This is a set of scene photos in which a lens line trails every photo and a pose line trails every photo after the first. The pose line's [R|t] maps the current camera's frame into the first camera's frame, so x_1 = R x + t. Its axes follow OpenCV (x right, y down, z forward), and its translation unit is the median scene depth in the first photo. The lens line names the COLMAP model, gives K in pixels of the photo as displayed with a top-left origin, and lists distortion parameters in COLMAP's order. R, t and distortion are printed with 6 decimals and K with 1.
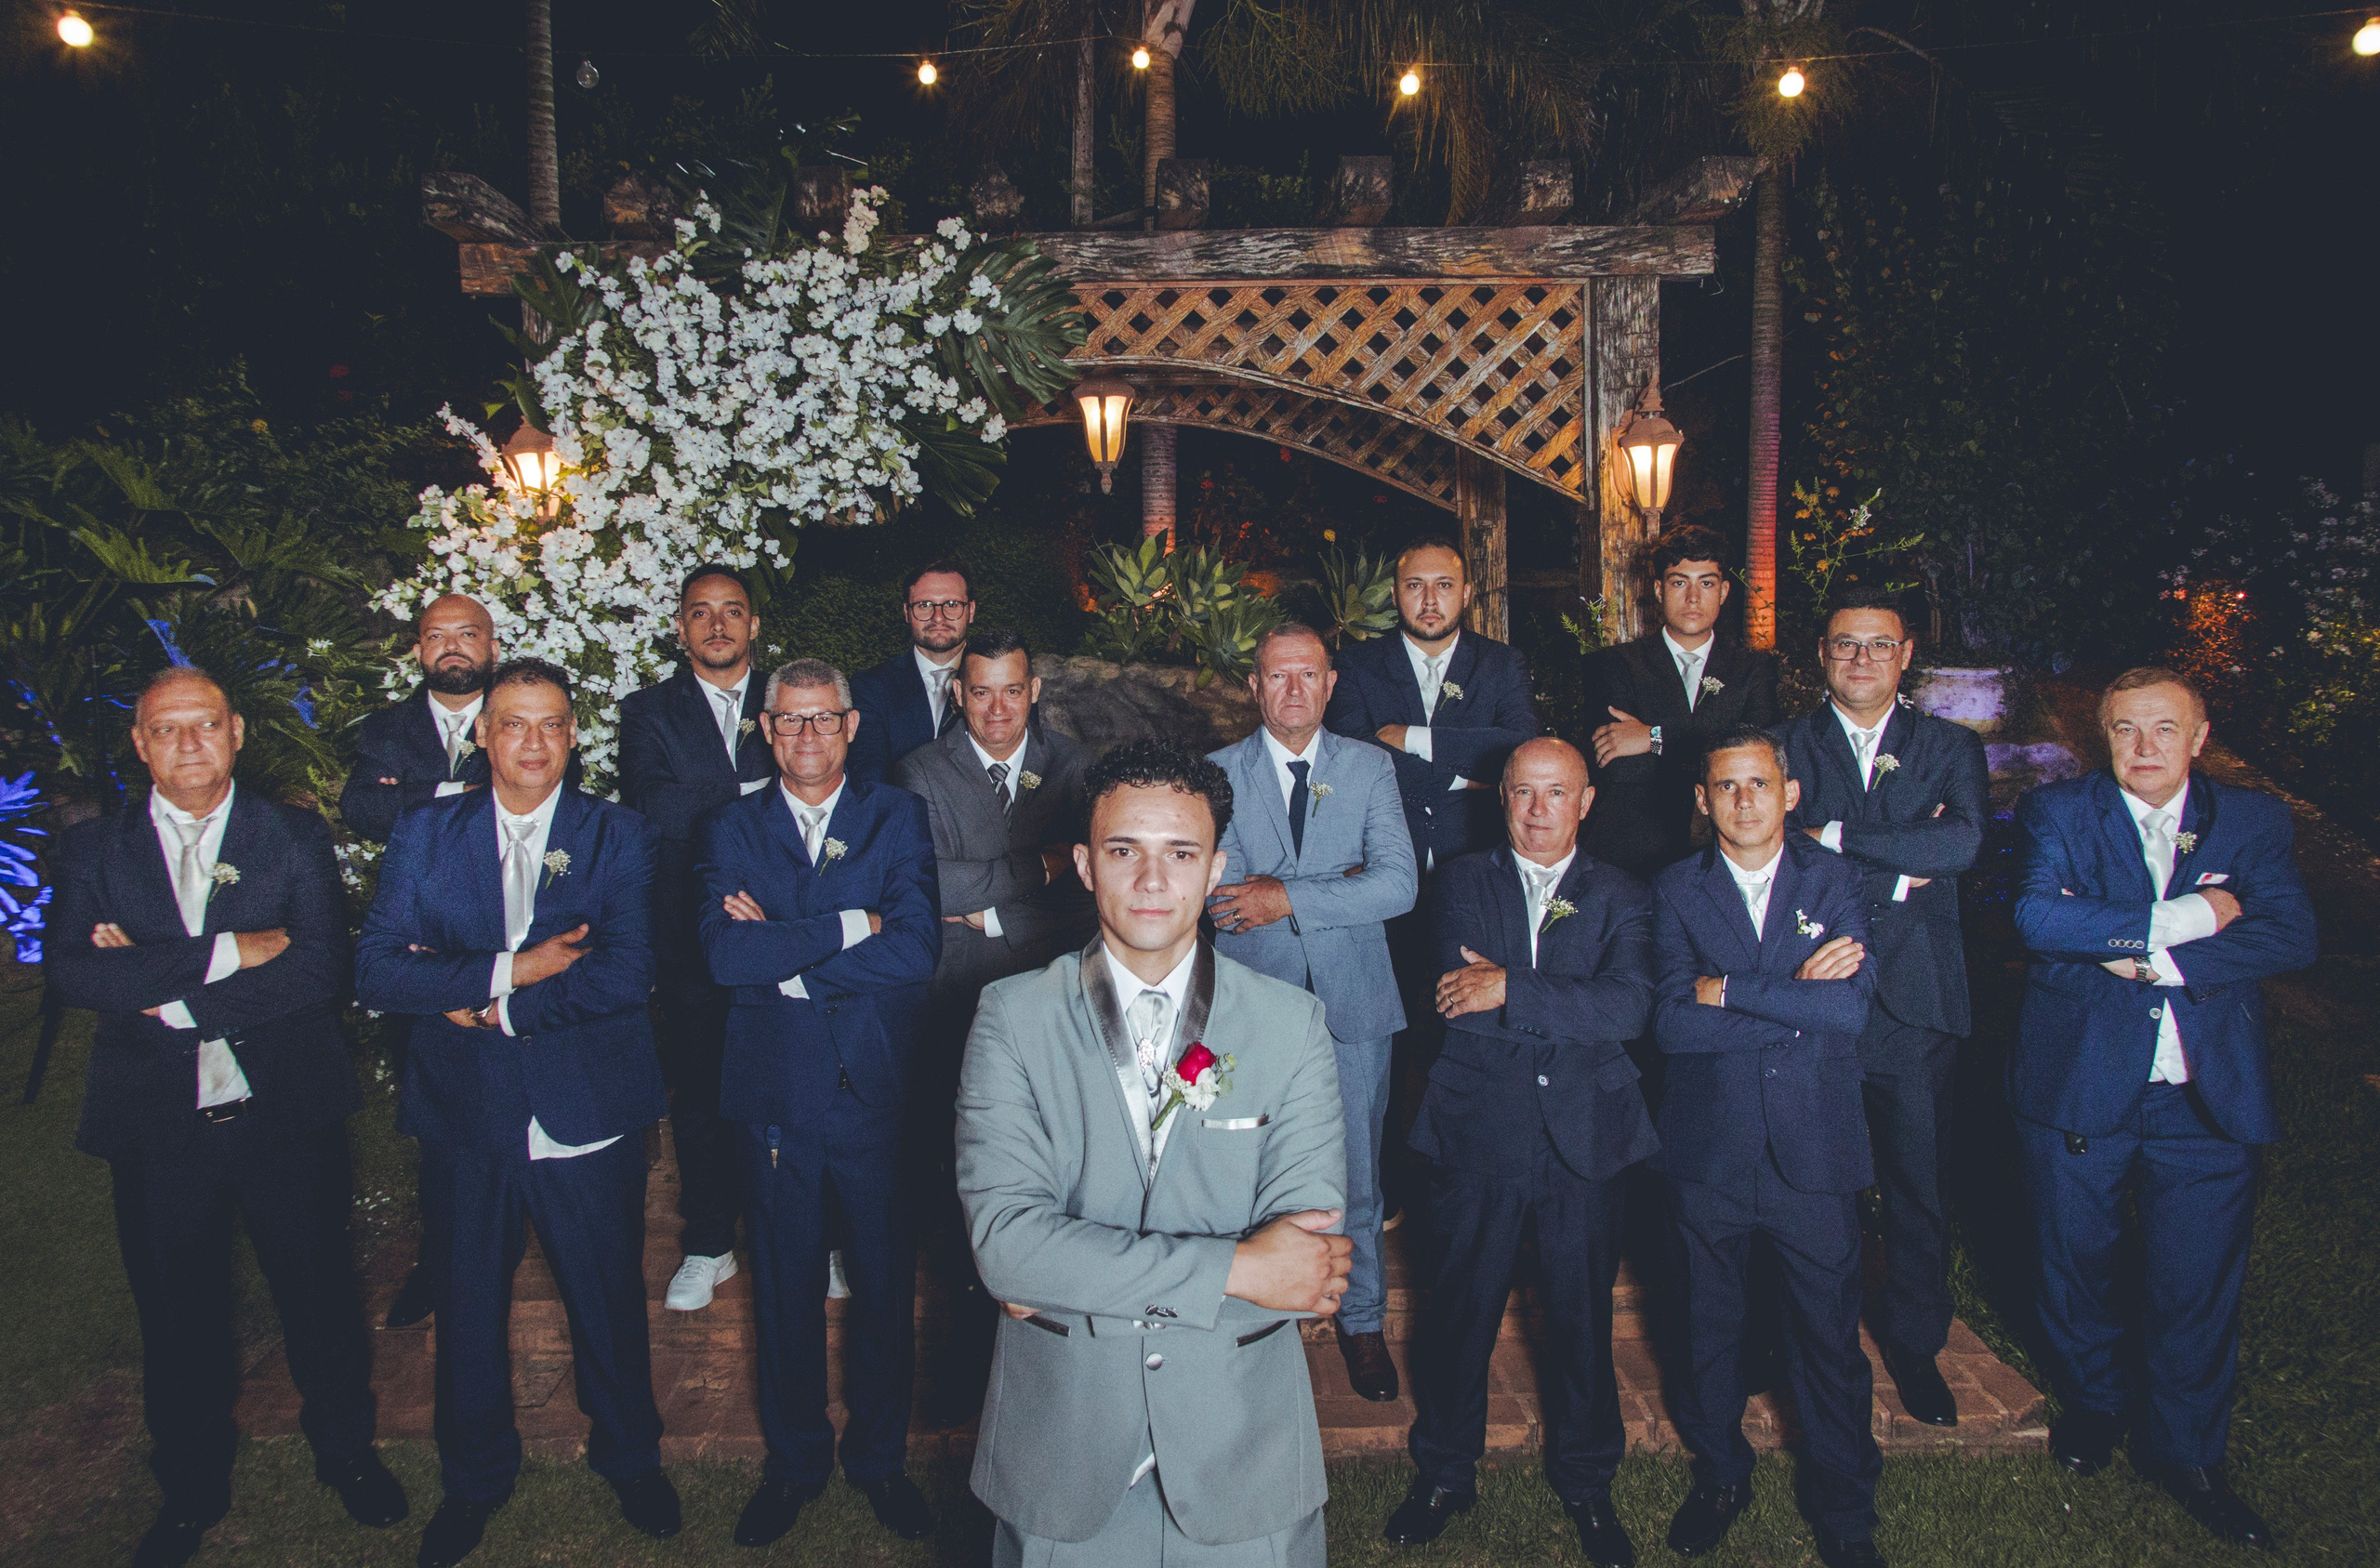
lens RADIAL K [[1677.8, 0, 1135.1], [0, 1677.8, 740.6], [0, 0, 1]] dist [-0.026087, 0.006542]
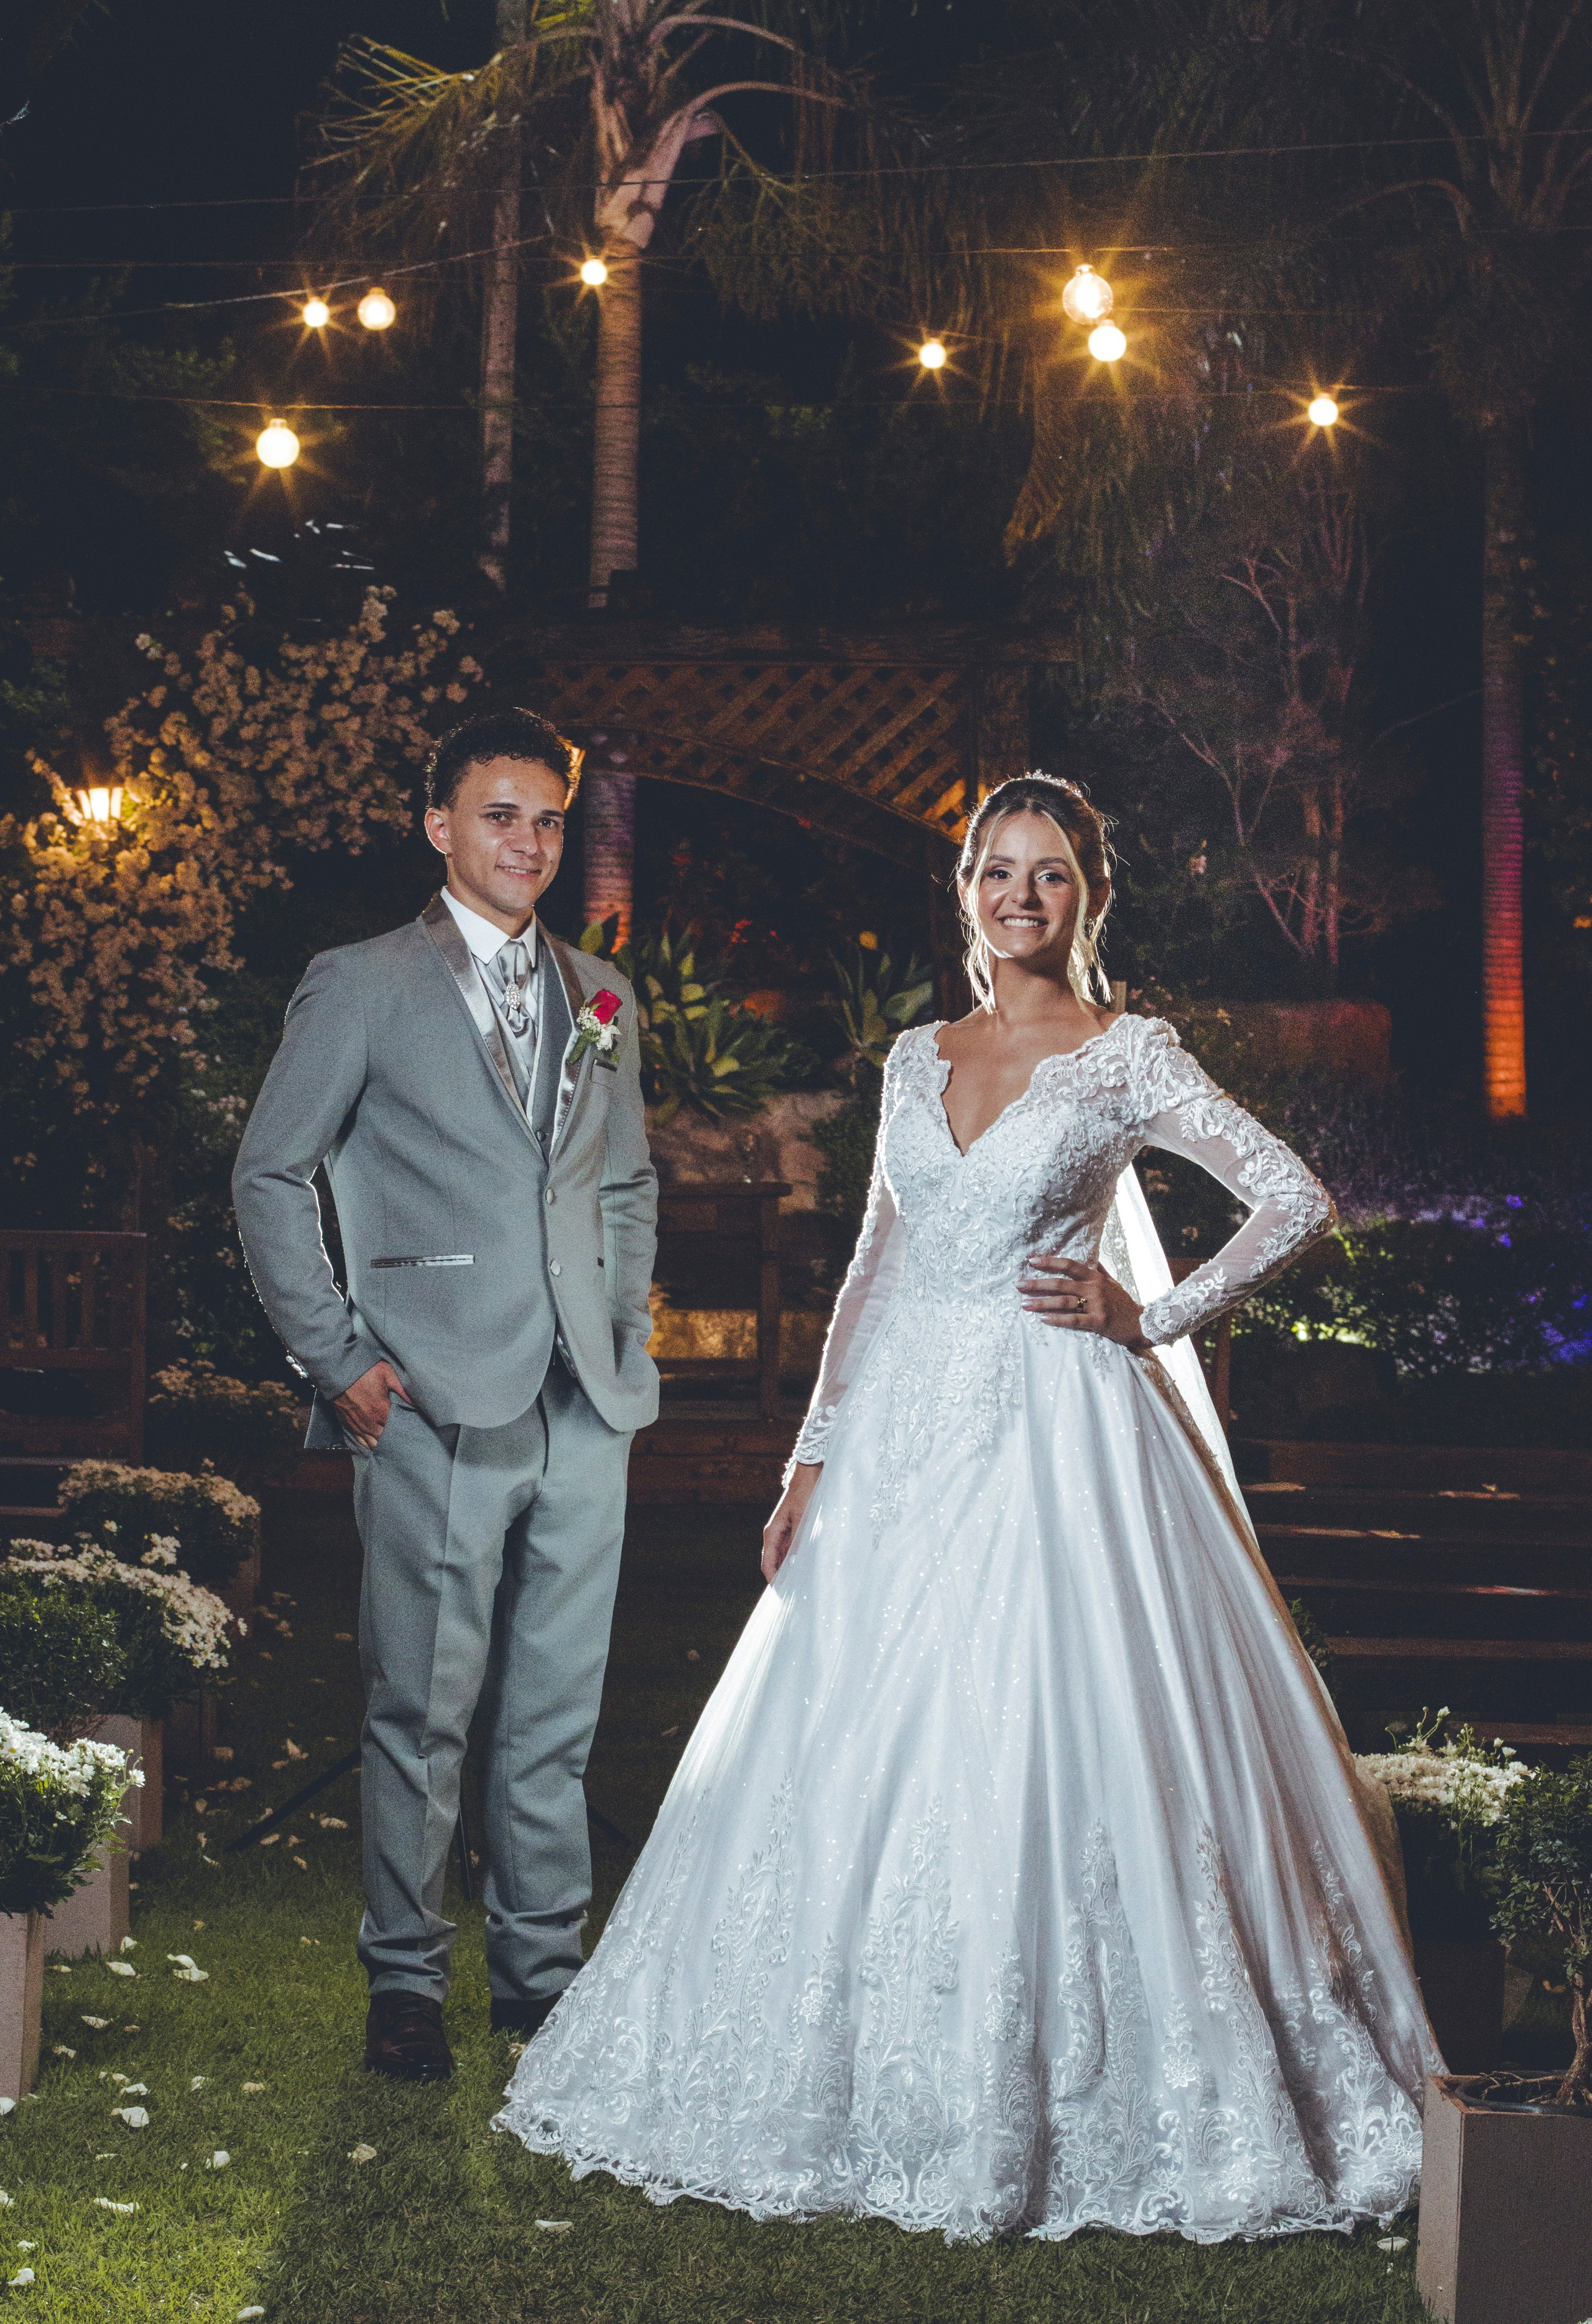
lens RADIAL K [[5700.8, 0, 784.1], [0, 5700.8, 1150.7], [0, 0, 1]] dist [-0.108828, 0.000000]
pose [[0.998806, 0.018521, 0.045202, -0.040113], [-0.013223, 0.993299, -0.114810, 0.545541], [-0.047026, 0.114075, 0.992358, -3.033877]]
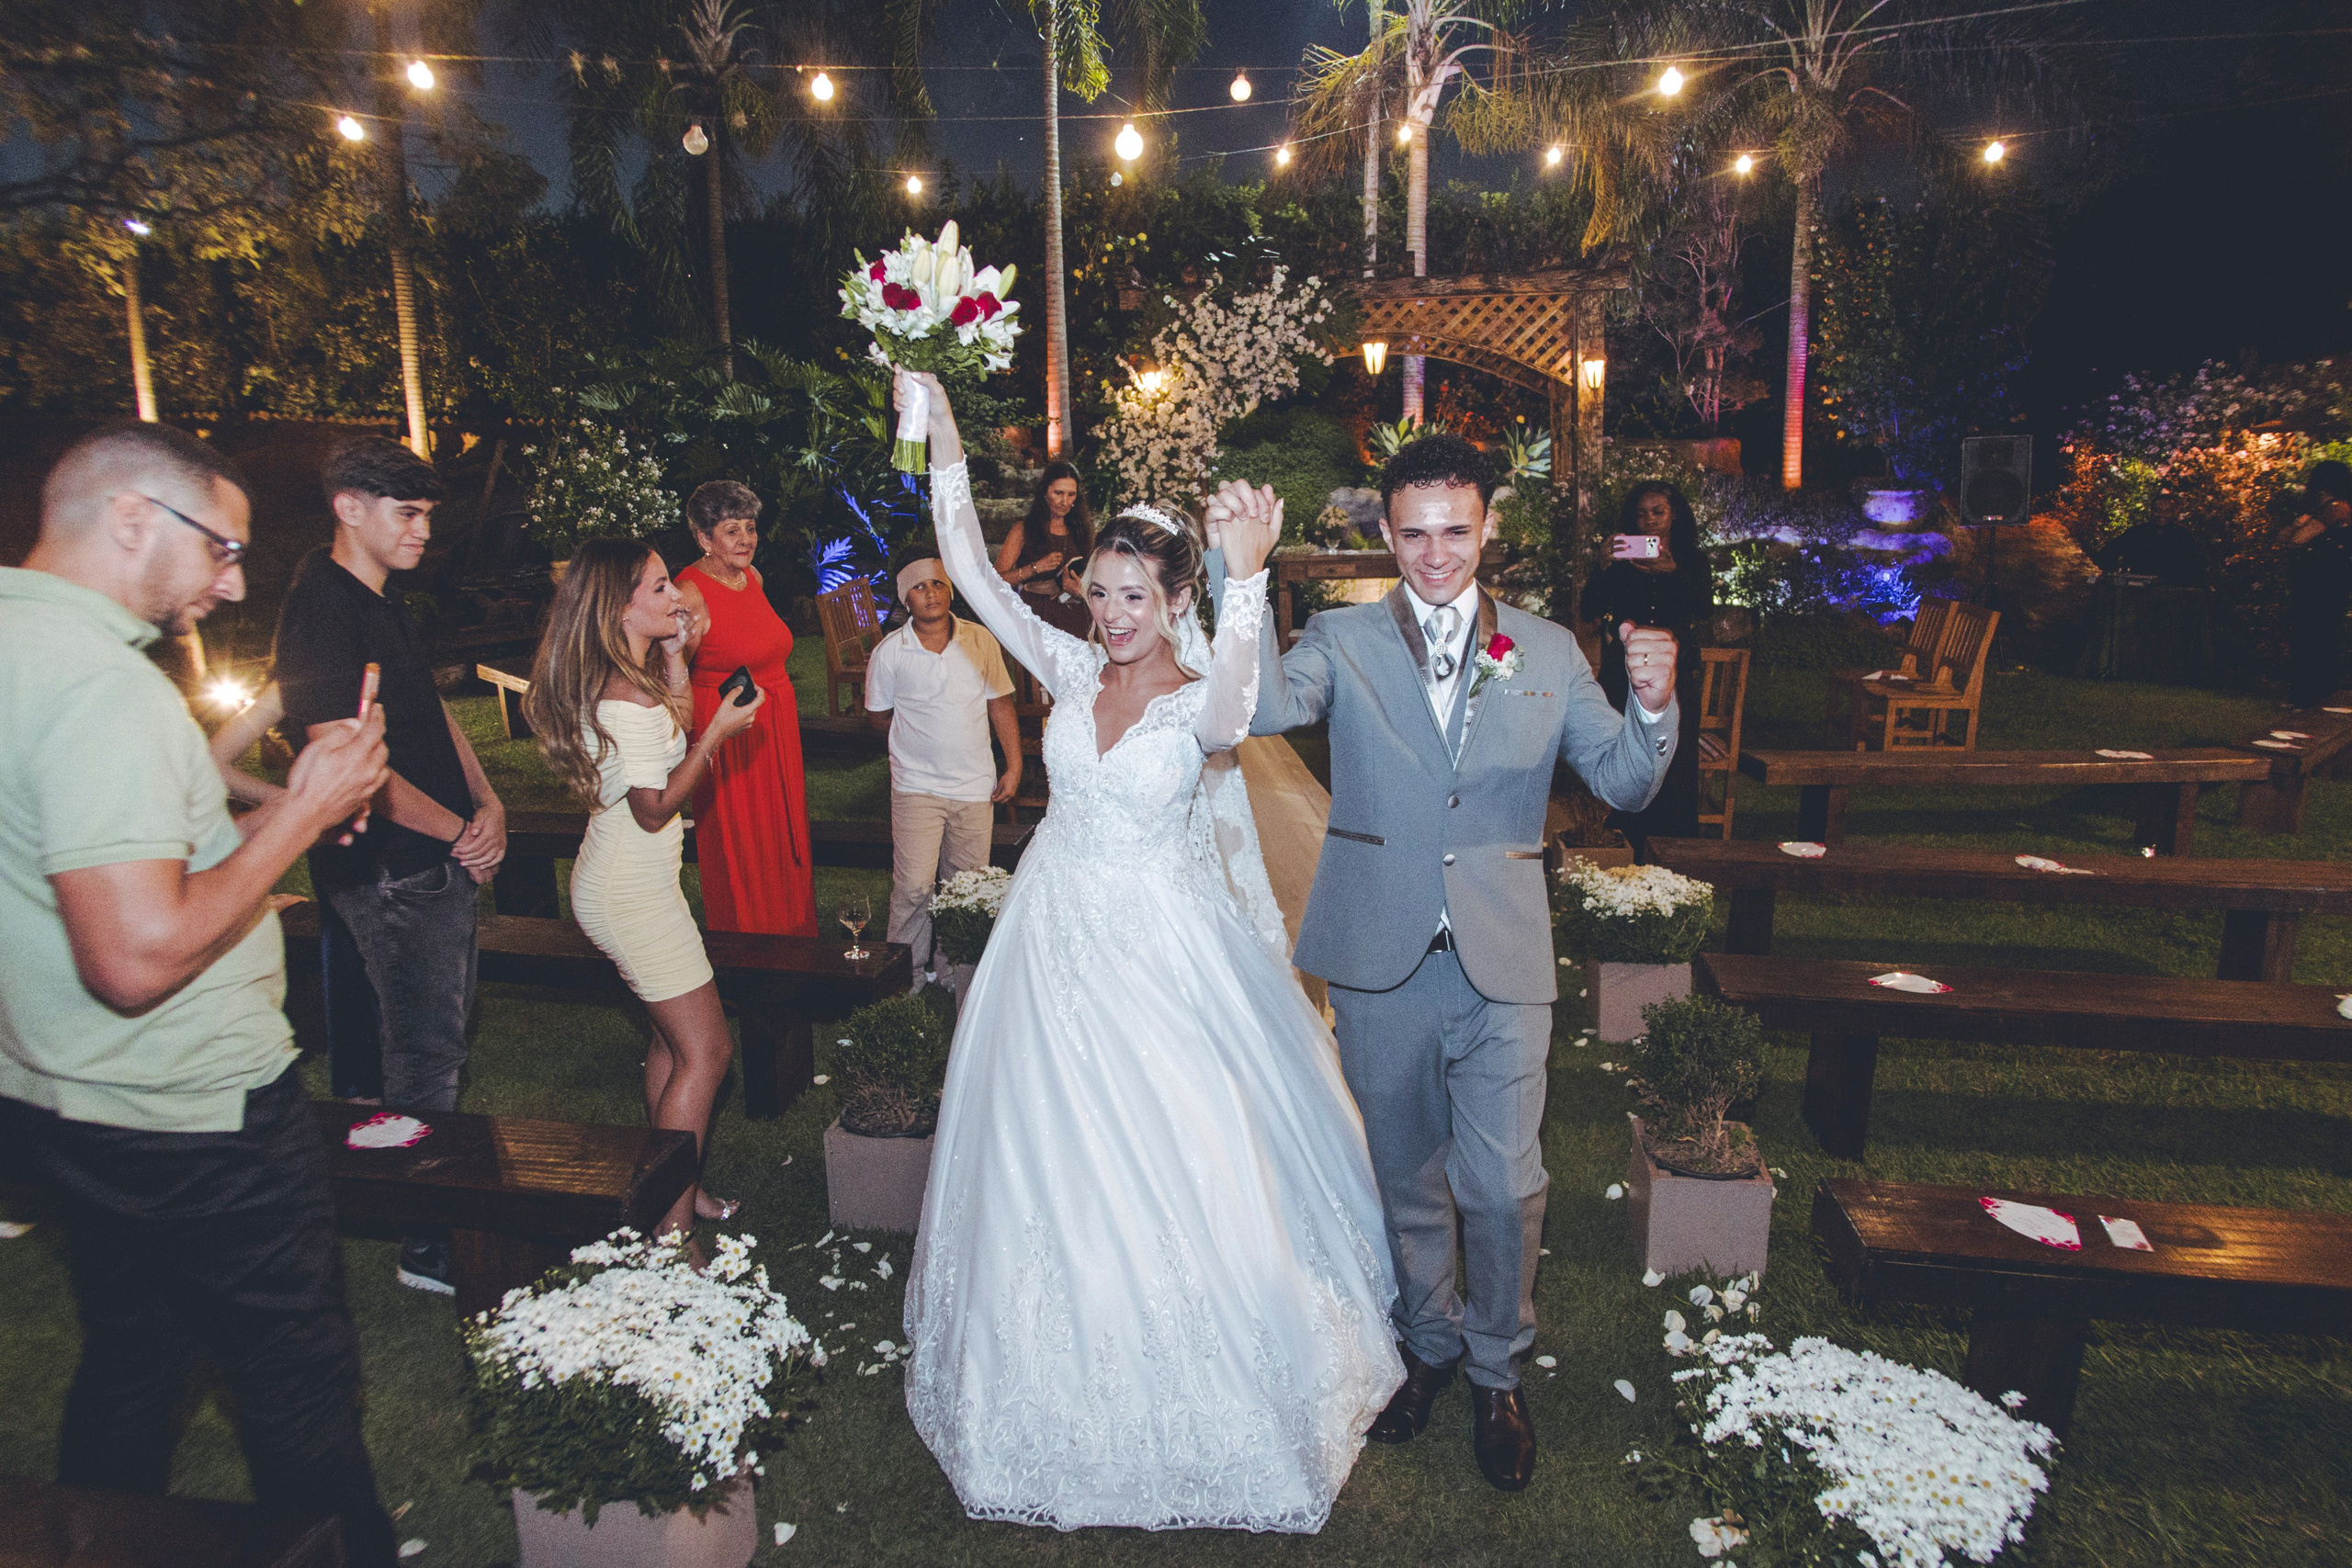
lens RADIAL K [[1518.9, 0, 1172.5], [0, 1518.9, 787.2], [0, 0, 1]] dist [-0.023149, 0.004806]
pose [[0.987207, 0.022538, -0.157846, 0.058657], [-0.007204, 0.995253, 0.097050, 0.231582], [0.159284, -0.094671, 0.982683, -1.327179]]
